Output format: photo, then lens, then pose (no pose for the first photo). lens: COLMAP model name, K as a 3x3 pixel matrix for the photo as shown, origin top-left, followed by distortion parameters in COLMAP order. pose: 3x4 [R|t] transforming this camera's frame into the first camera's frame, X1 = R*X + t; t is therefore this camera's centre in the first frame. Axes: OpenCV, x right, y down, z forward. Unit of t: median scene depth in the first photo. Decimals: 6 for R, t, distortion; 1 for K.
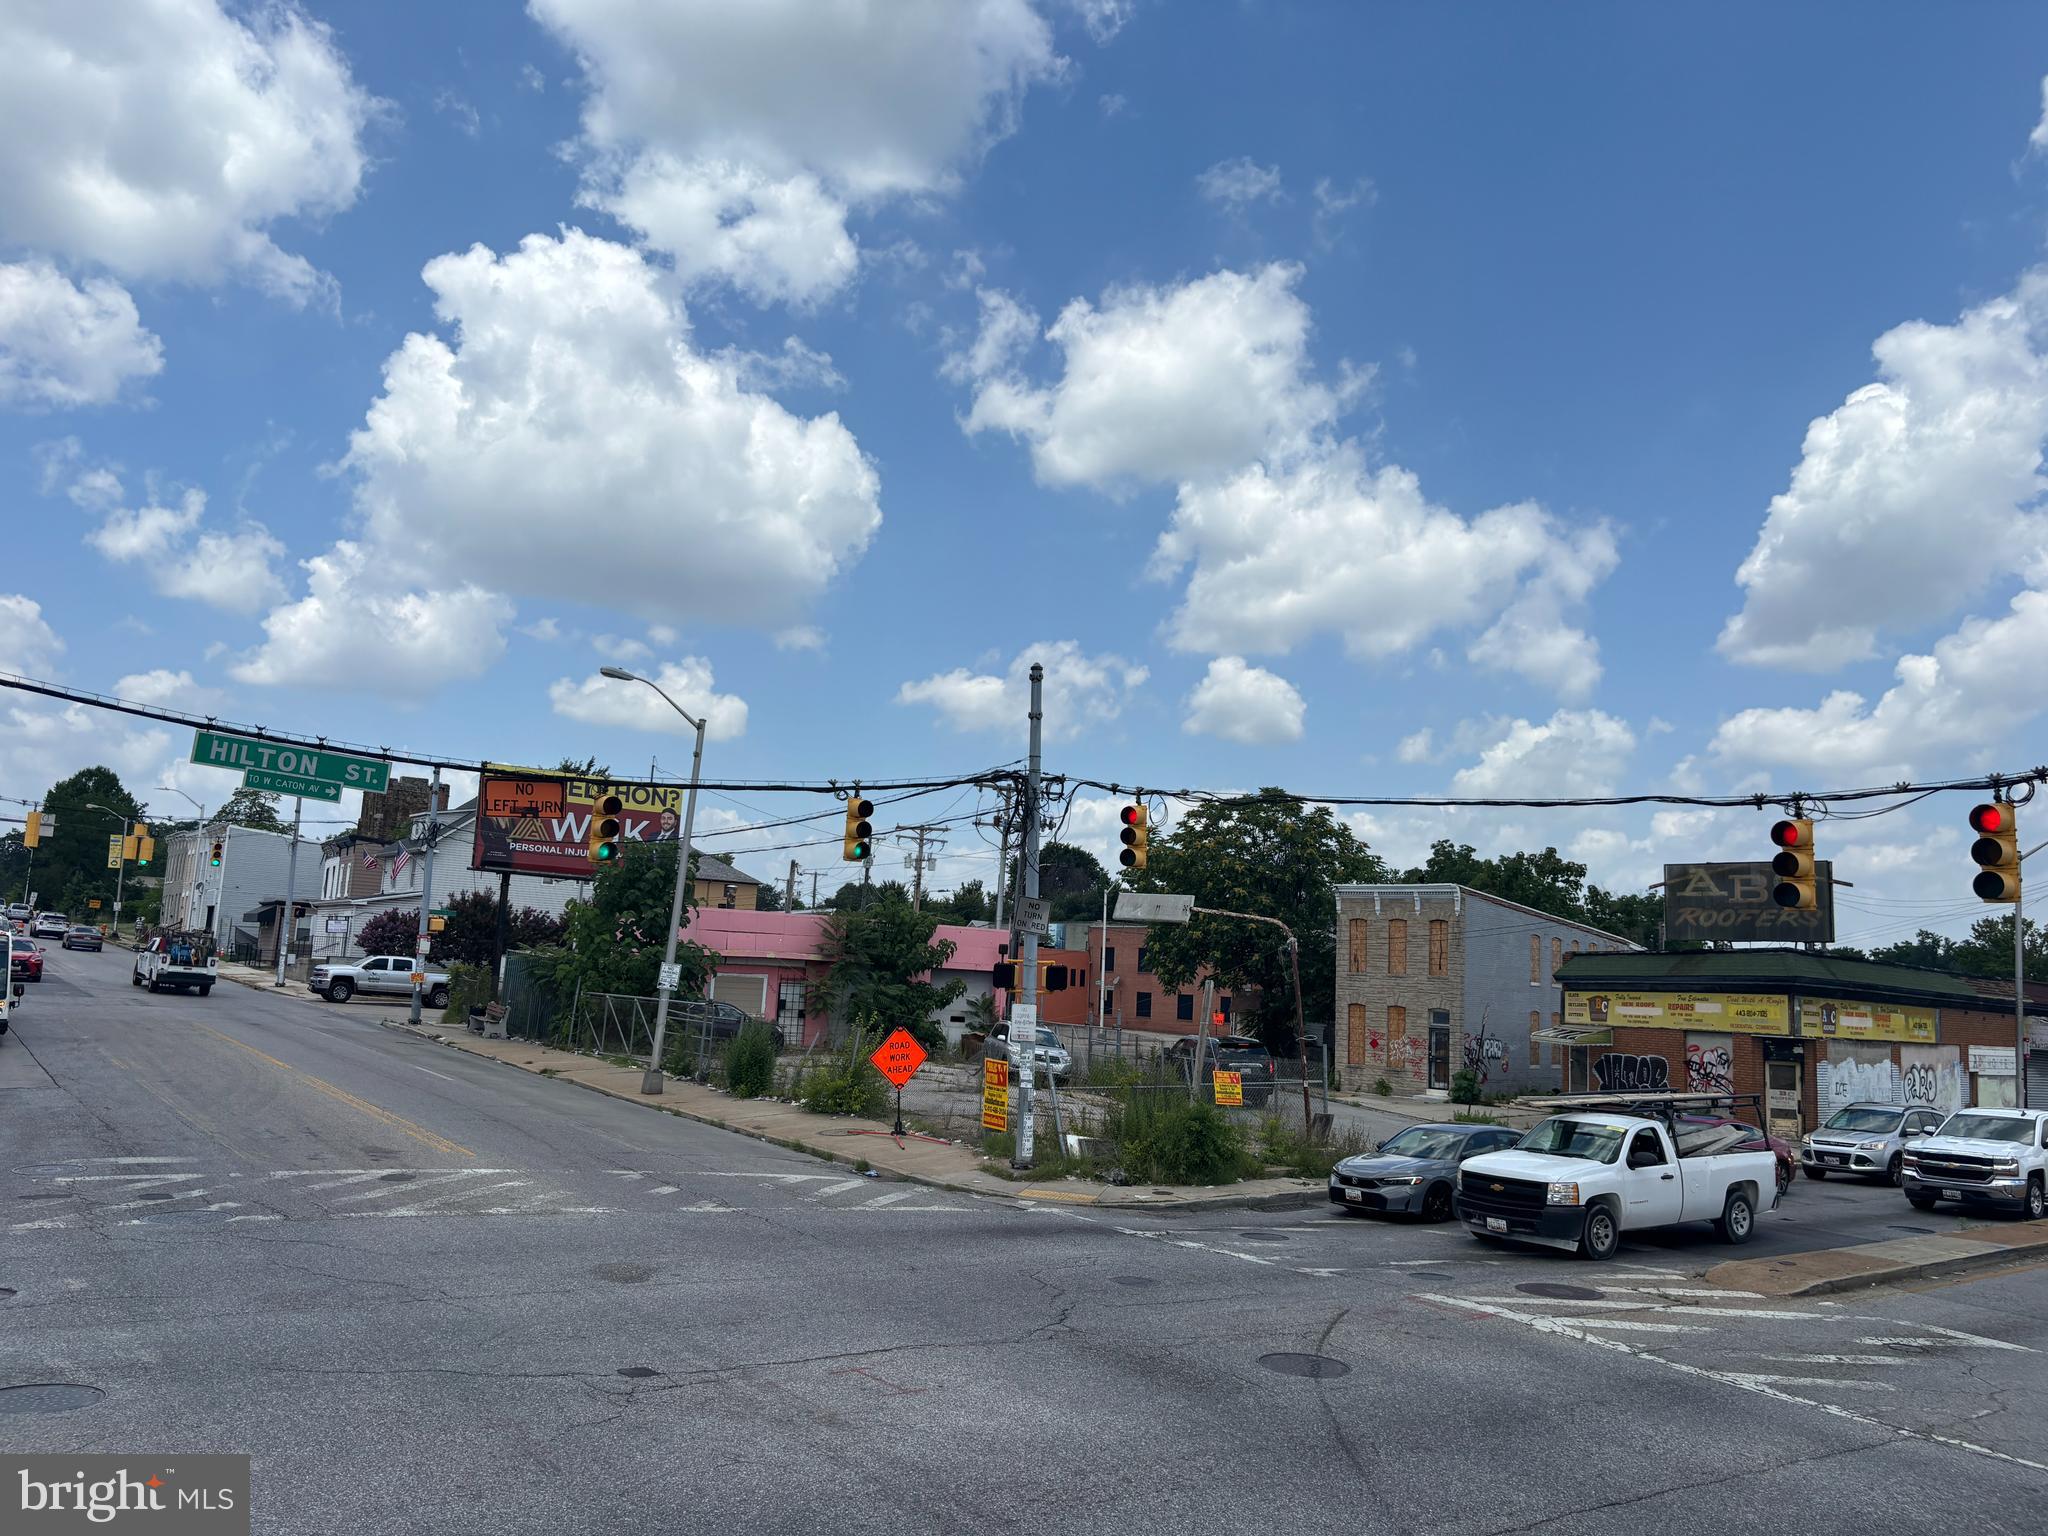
lens RADIAL K [[1564.0, 0, 1035.6], [0, 1564.0, 775.5], [0, 0, 1]] dist [0.007077, 0.005250]
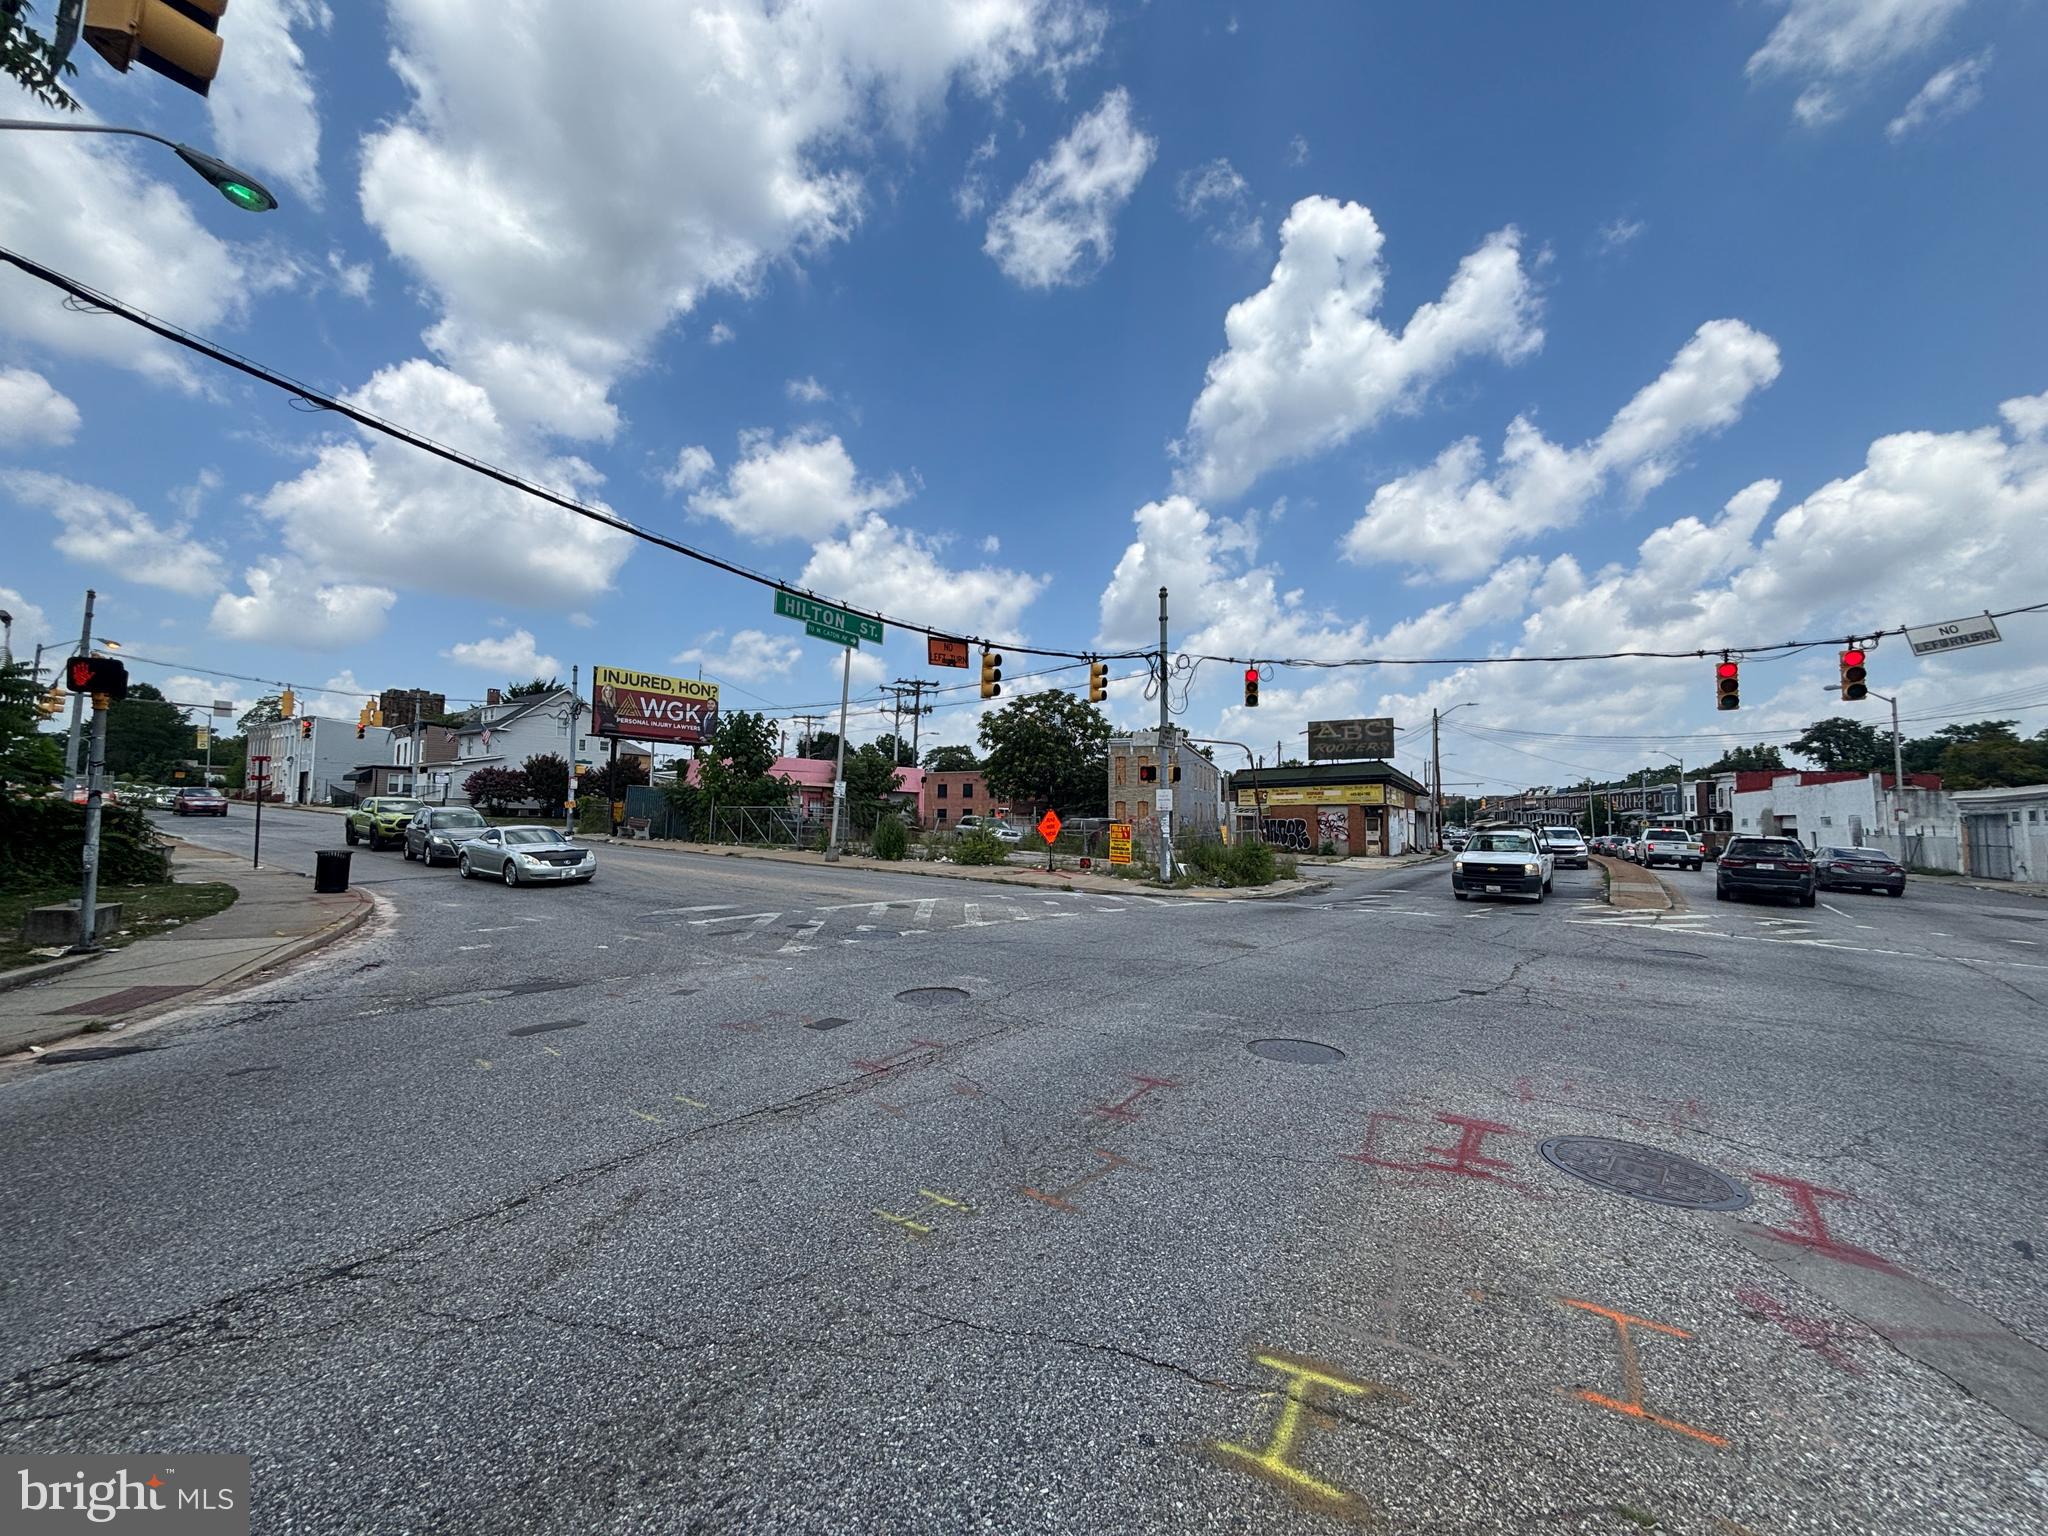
lens RADIAL K [[821.2, 0, 1015.6], [0, 821.2, 762.3], [0, 0, 1]] dist [0.001764, 0.000151]
pose [[0.954064, -0.019983, 0.298937, -0.232944], [-0.002452, 0.997219, 0.074486, 0.028346], [-0.299594, -0.071798, 0.951361, 0.112164]]
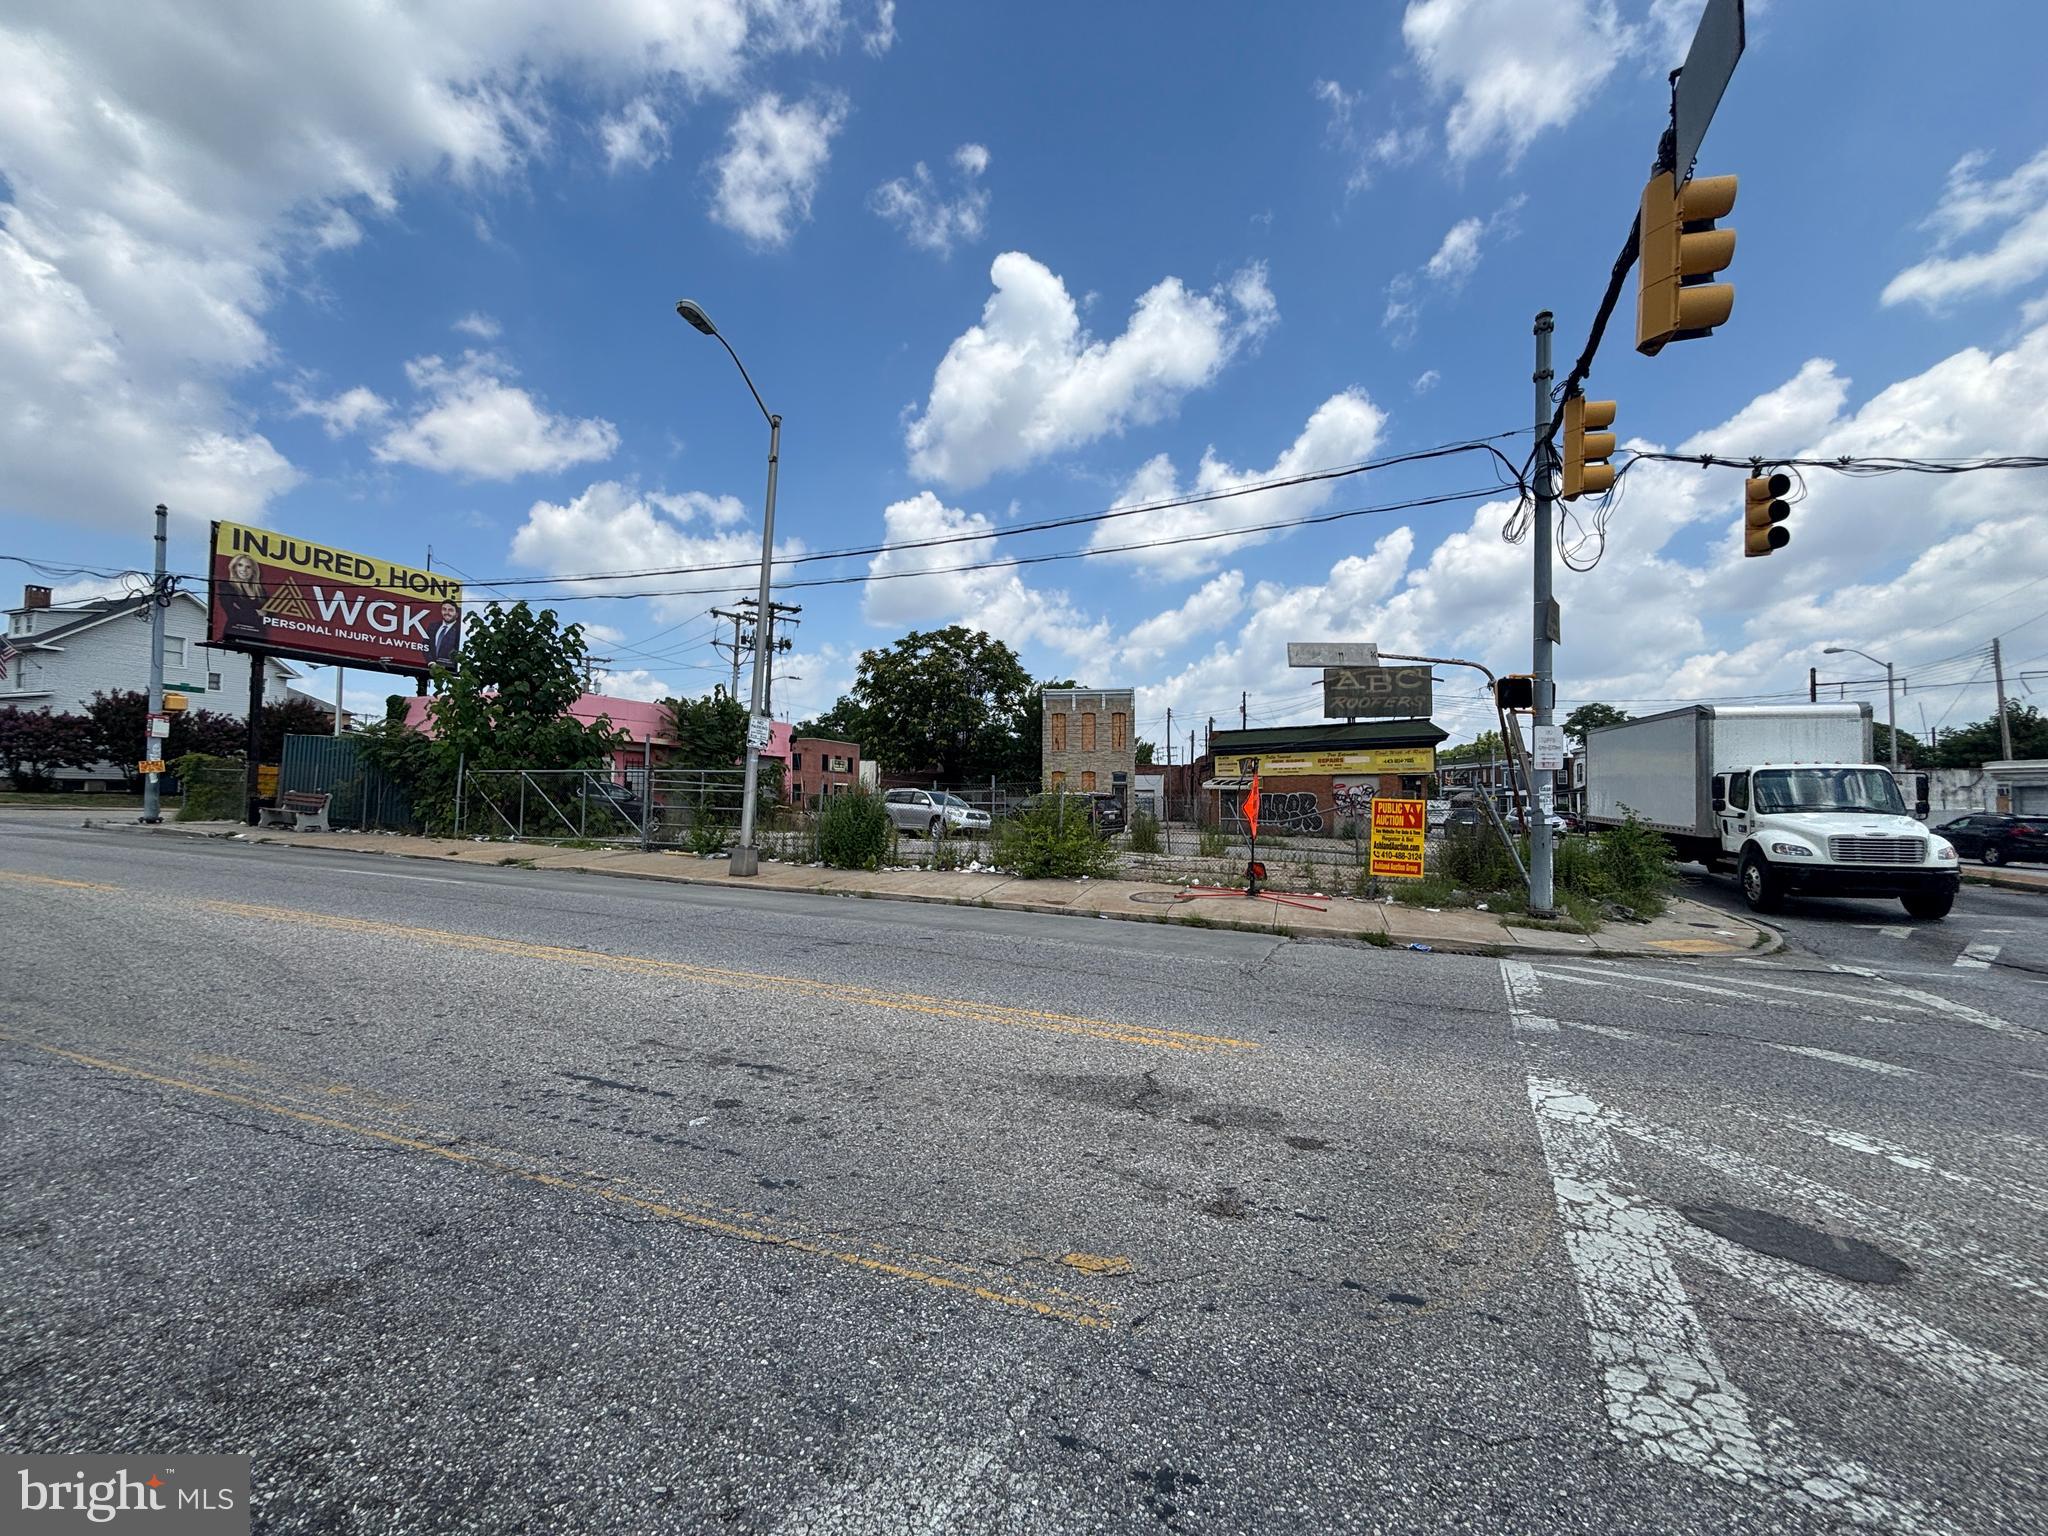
lens RADIAL K [[827.9, 0, 1017.0], [0, 827.9, 766.2], [0, 0, 1]] dist [-0.000508, 0.003985]
pose [[0.842120, -0.023457, 0.538779, -0.263895], [-0.036548, 0.994274, 0.100413, 0.073296], [-0.538050, -0.104251, 0.836441, 0.426406]]
